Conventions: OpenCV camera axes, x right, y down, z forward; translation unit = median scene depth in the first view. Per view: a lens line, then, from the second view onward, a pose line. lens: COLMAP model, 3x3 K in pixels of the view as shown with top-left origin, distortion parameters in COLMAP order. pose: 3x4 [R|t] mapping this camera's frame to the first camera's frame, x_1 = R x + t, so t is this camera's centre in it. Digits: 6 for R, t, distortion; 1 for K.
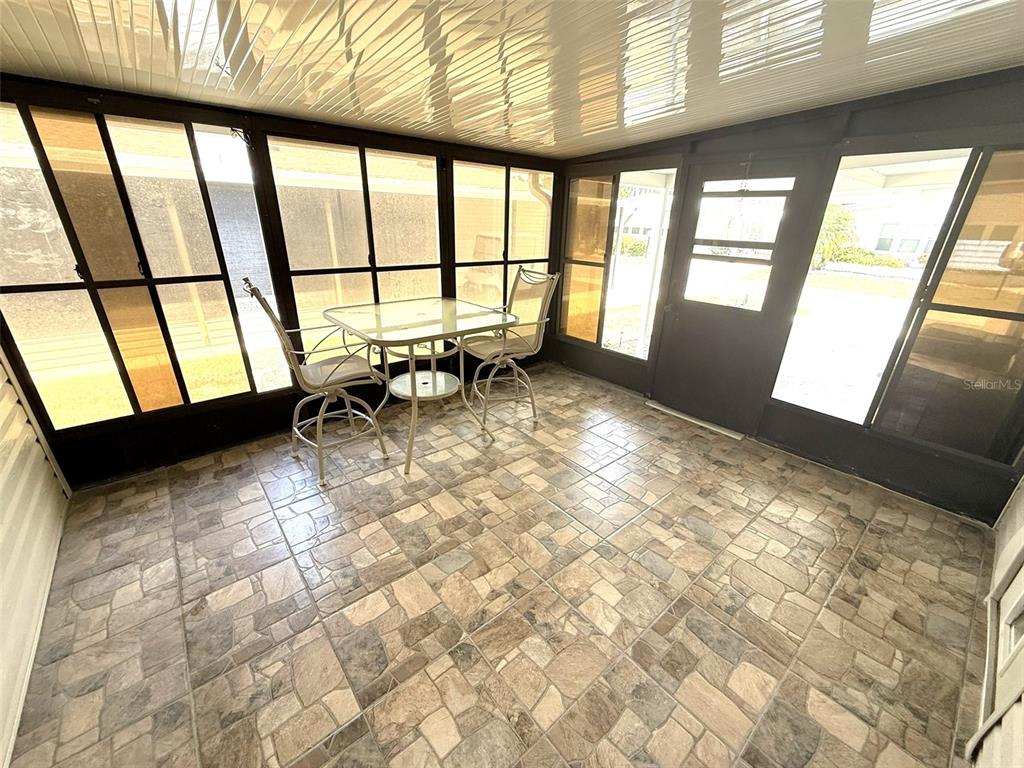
lens RADIAL K [[405.6, 0, 511.9], [0, 405.6, 387.4], [0, 0, 1]] dist [-0.000860, 0.000087]
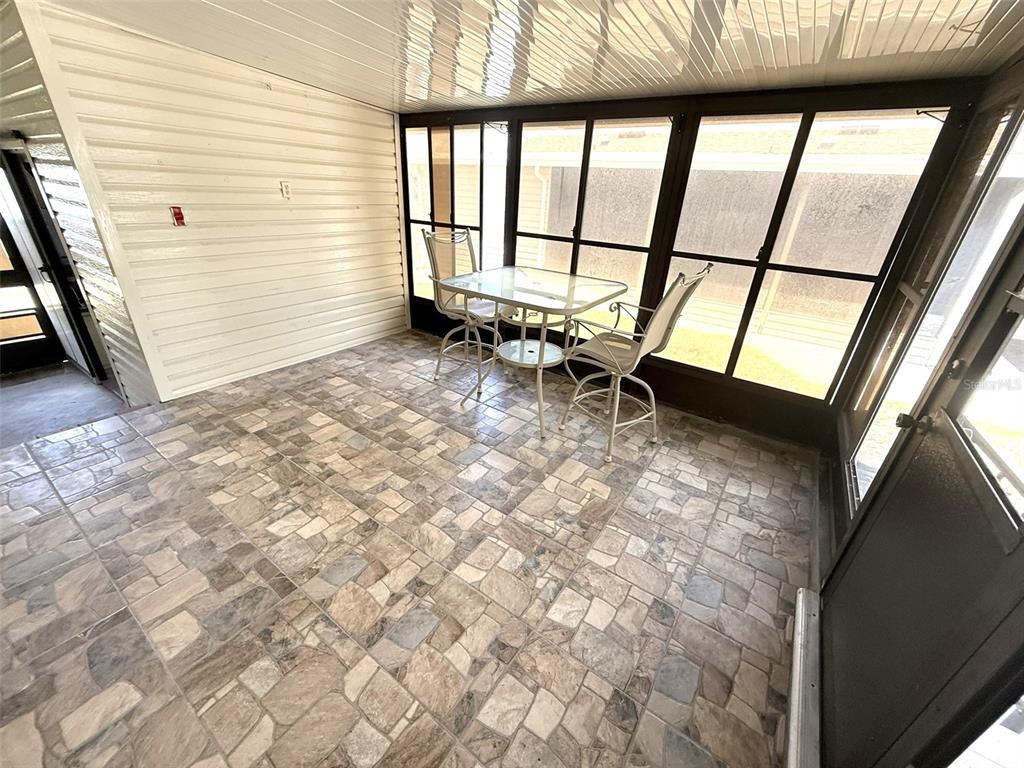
lens RADIAL K [[410.6, 0, 509.7], [0, 410.6, 385.6], [0, 0, 1]] dist [0.002021, -0.000028]
pose [[0.257208, 0.405009, -0.877389, 0.951871], [-0.411691, 0.867345, 0.279684, -0.269540], [0.874274, 0.289276, 0.389826, 0.759255]]
